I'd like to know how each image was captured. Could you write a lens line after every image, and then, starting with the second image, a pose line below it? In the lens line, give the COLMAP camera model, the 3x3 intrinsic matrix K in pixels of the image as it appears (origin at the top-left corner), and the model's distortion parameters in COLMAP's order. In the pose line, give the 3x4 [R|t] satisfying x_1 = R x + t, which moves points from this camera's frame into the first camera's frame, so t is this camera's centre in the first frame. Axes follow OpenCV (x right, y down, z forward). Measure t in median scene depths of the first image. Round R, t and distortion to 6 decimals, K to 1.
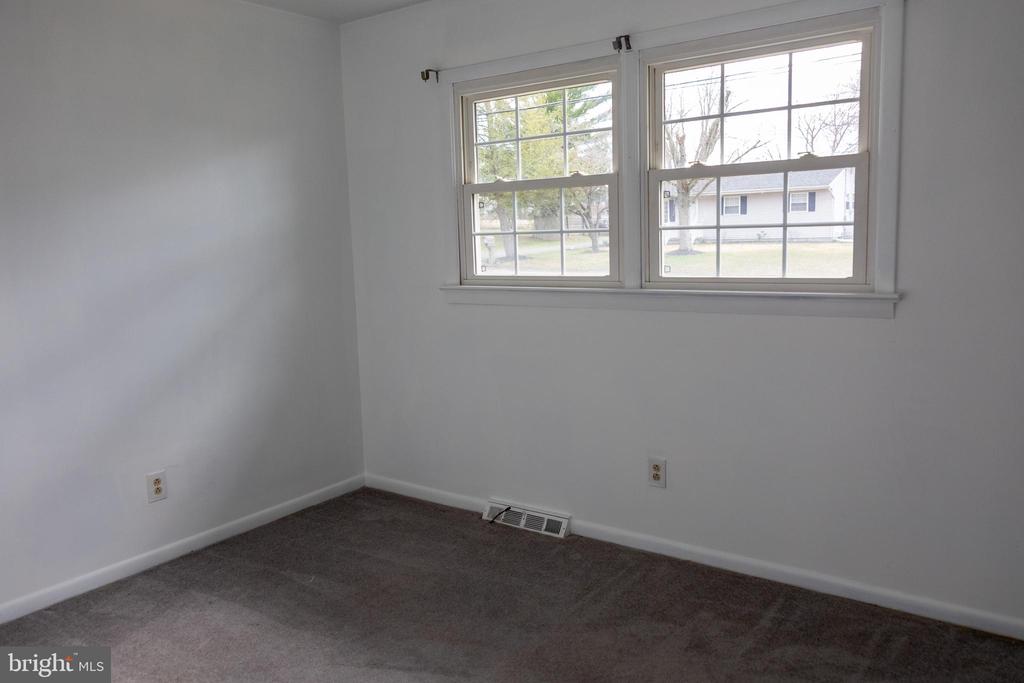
lens RADIAL K [[820.1, 0, 512.0], [0, 820.1, 341.5], [0, 0, 1]] dist [0.002249, 0.005749]
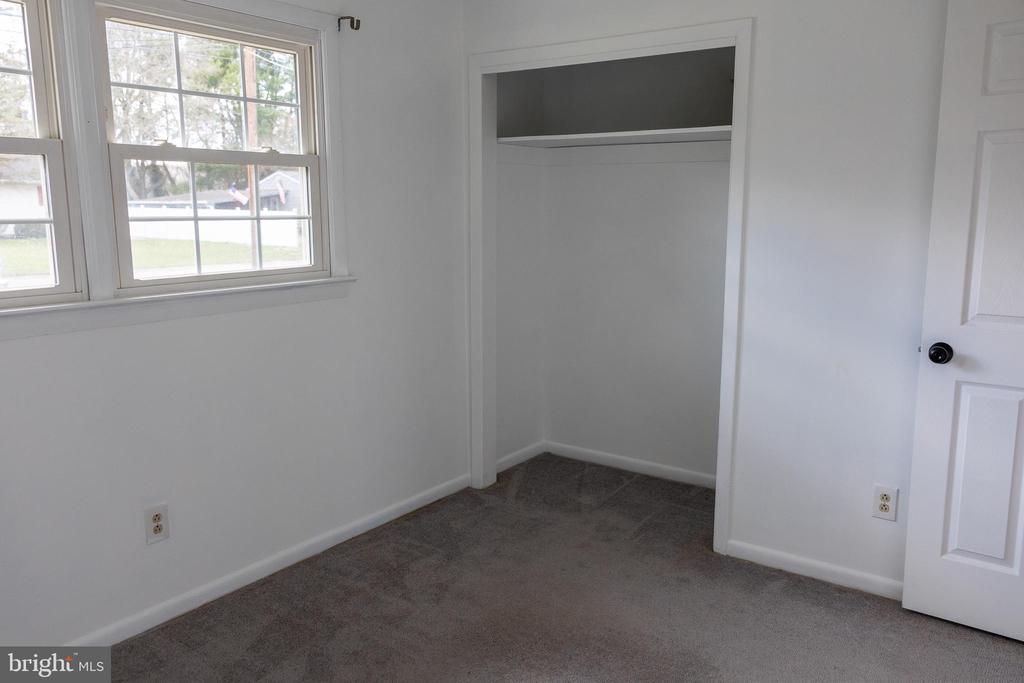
lens RADIAL K [[820.1, 0, 512.0], [0, 820.1, 341.5], [0, 0, 1]] dist [0.002249, 0.005749]
pose [[-0.039718, -0.133286, 0.990282, -0.656505], [0.134005, 0.981400, 0.137465, -0.085487], [-0.990184, 0.138162, -0.021118, 0.698003]]
